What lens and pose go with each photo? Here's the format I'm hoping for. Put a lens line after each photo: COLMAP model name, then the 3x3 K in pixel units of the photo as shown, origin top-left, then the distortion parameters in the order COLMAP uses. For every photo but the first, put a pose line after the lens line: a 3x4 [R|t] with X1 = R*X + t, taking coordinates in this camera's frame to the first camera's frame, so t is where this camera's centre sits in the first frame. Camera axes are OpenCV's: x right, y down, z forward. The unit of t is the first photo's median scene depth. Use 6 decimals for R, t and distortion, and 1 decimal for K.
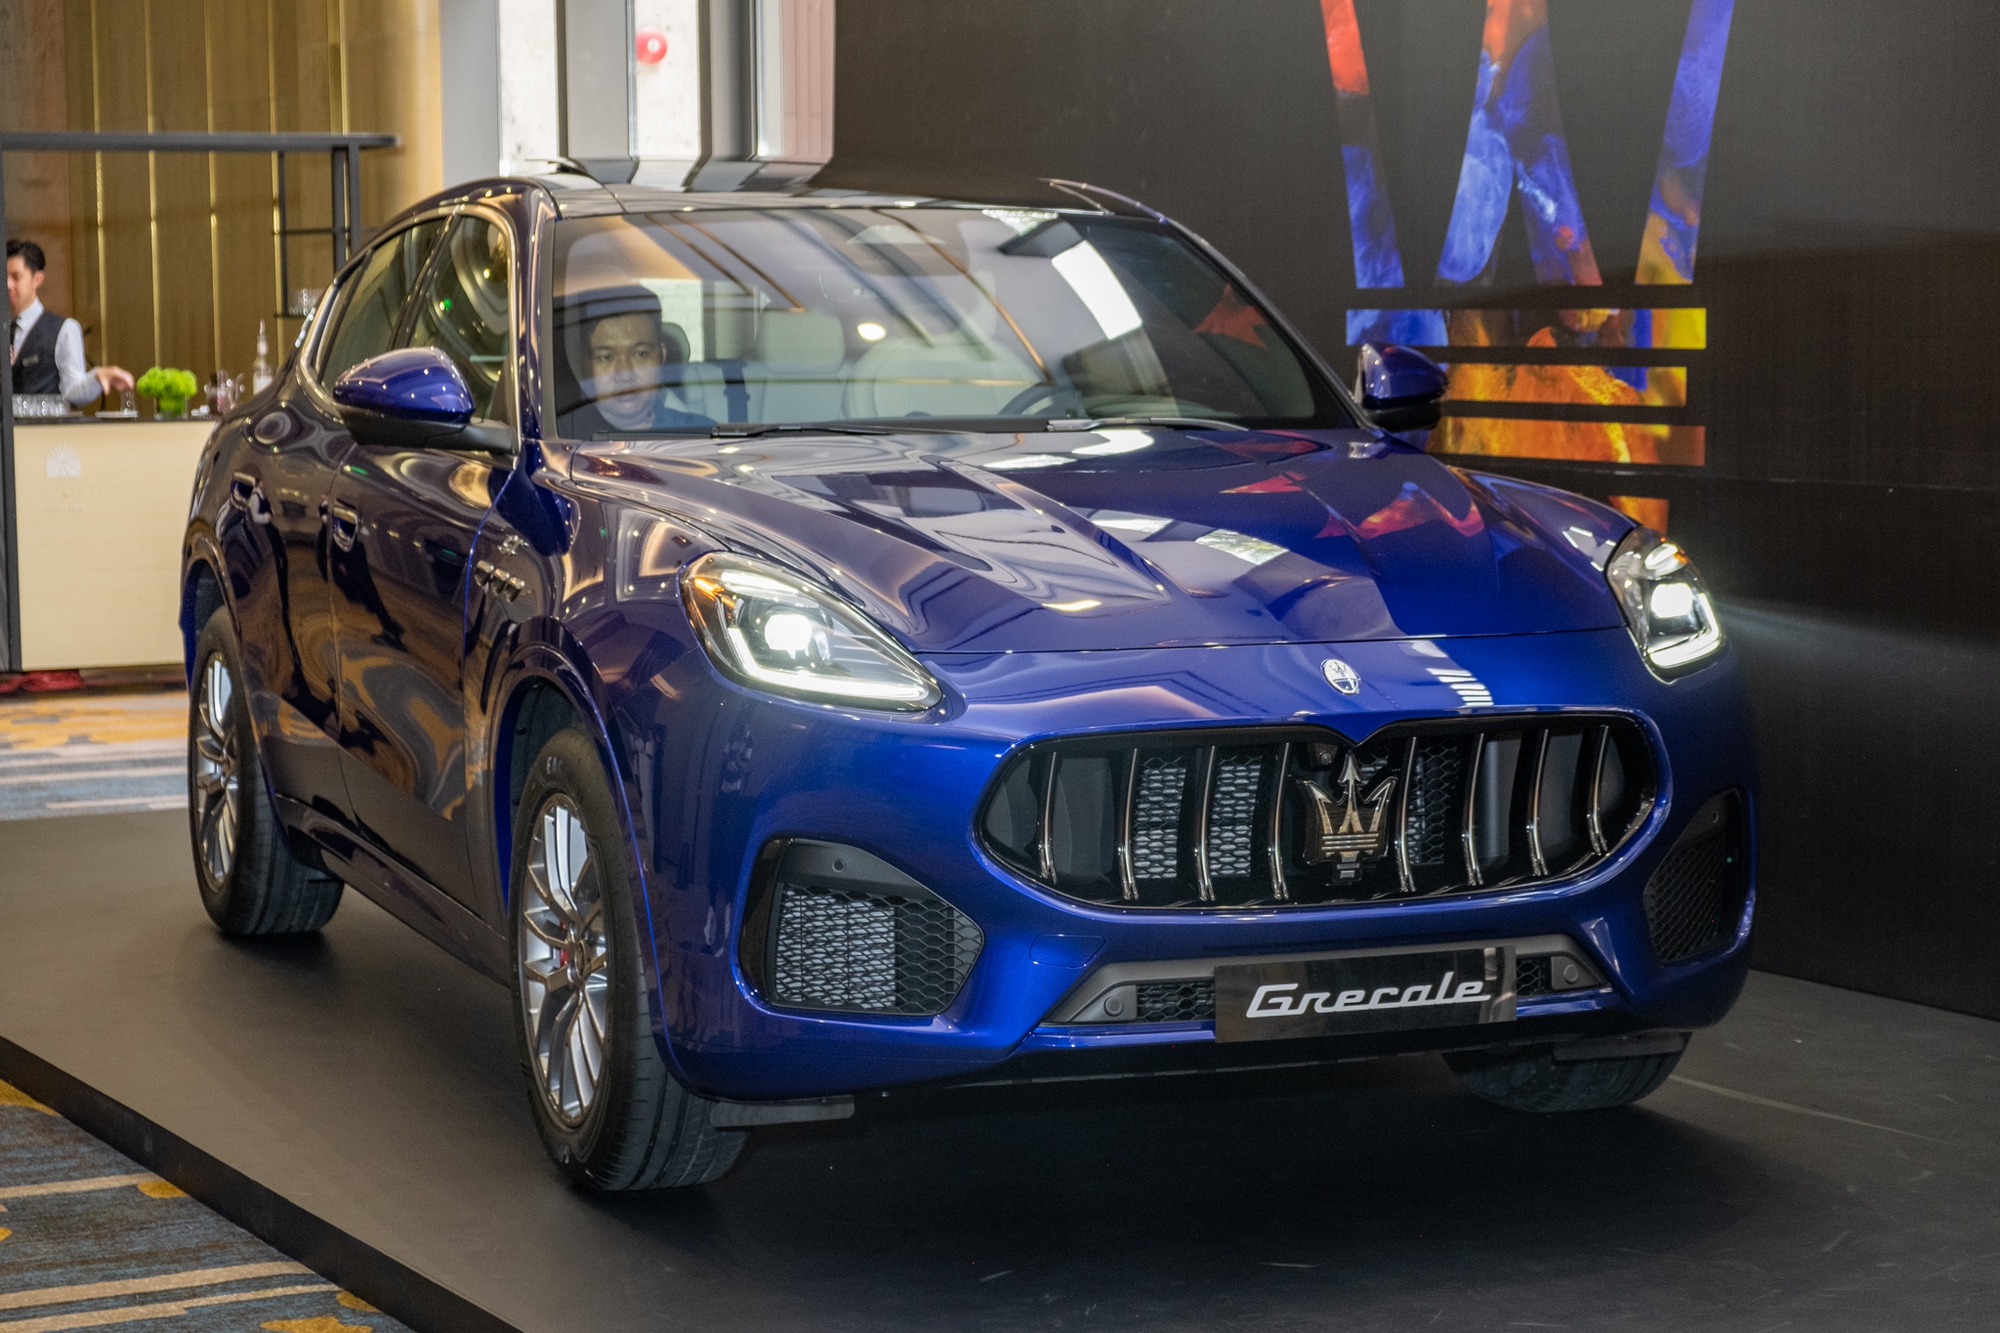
lens RADIAL K [[4172.8, 0, 996.5], [0, 4172.8, 666.9], [0, 0, 1]] dist [0.034286, 0.000000]
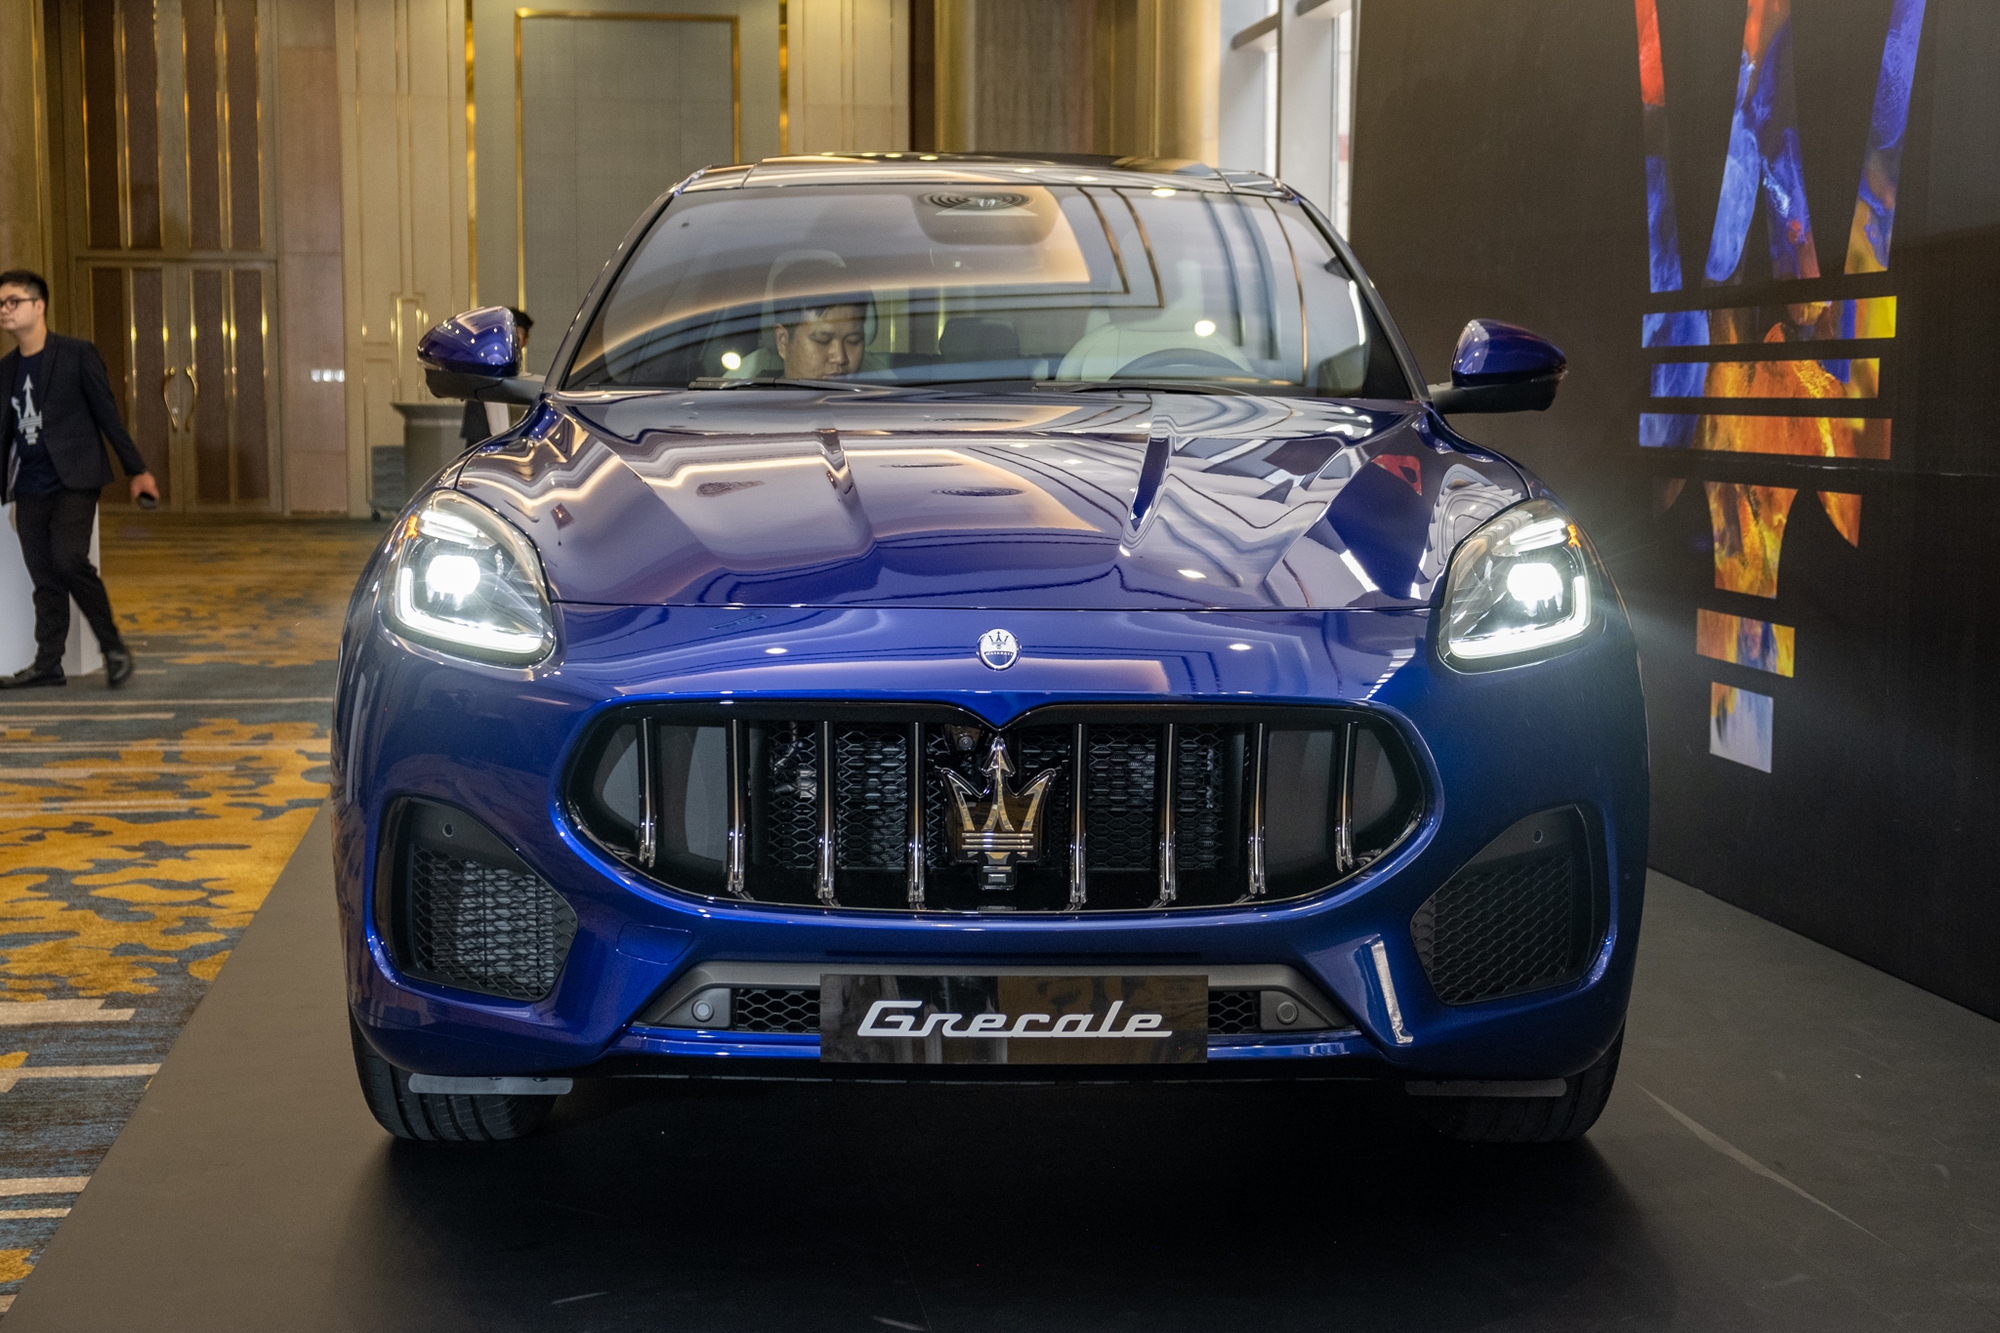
lens RADIAL K [[2783.3, 0, 1005.8], [0, 2783.3, 674.0], [0, 0, 1]] dist [0.022619, 0.000000]
pose [[0.941764, 0.048503, -0.332757, 0.191940], [-0.044022, 0.998810, 0.020997, -0.003196], [0.333379, -0.005125, 0.942779, 0.320864]]
